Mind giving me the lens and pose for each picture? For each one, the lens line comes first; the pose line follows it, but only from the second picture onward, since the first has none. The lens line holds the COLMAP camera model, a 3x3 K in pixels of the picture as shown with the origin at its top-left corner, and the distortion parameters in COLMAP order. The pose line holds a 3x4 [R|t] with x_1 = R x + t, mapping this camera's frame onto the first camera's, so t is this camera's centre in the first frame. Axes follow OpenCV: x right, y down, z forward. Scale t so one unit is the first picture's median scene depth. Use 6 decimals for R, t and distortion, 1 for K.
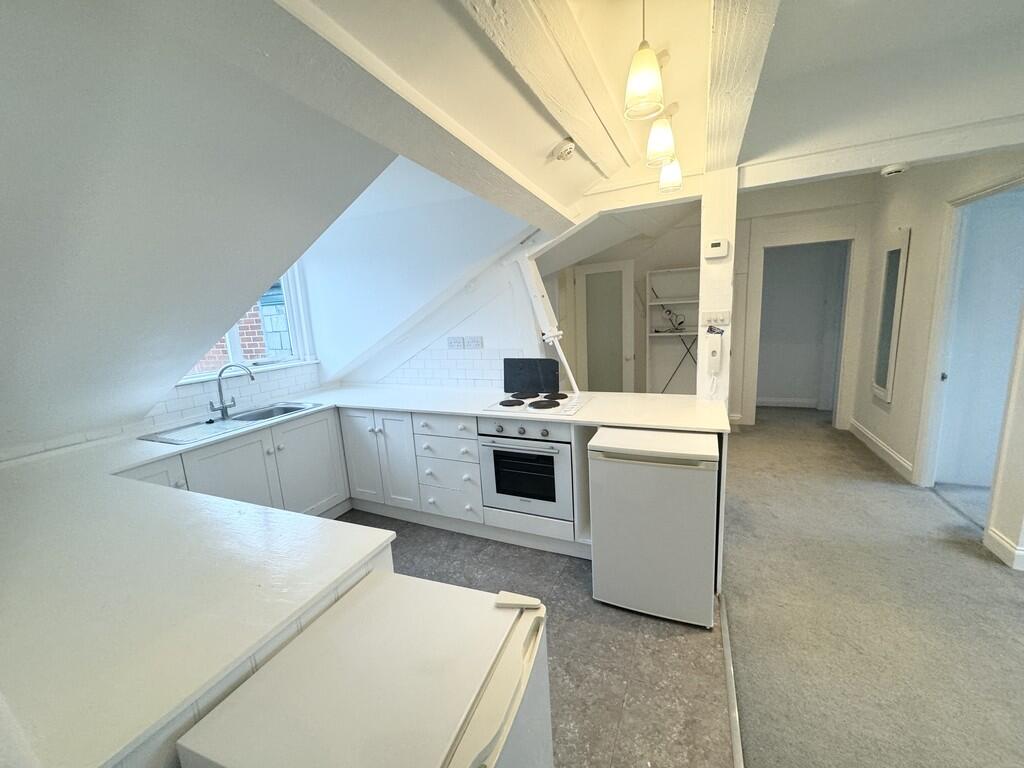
lens RADIAL K [[406.6, 0, 513.3], [0, 406.6, 382.8], [0, 0, 1]] dist [-0.003666, 0.000251]
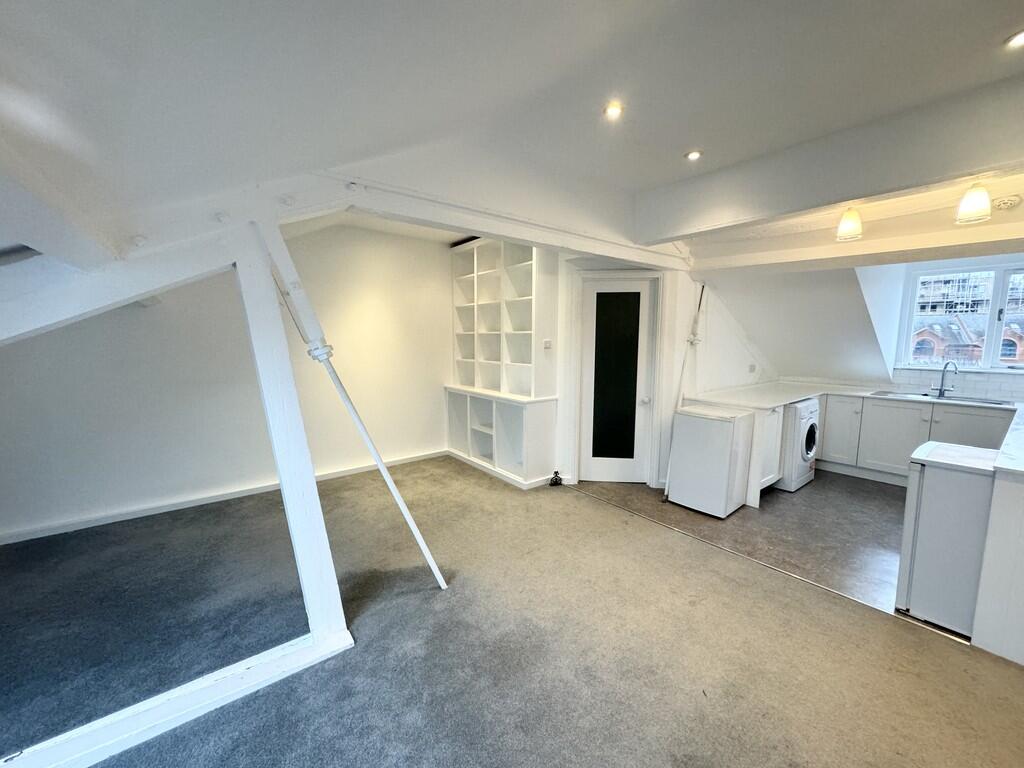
lens RADIAL K [[406.6, 0, 512.3], [0, 406.6, 384.9], [0, 0, 1]] dist [-0.003666, 0.000251]
pose [[-0.468962, 0.153445, -0.869787, 1.485958], [-0.129790, 0.962129, 0.239715, -0.121848], [0.873630, 0.225307, -0.431286, 0.297186]]
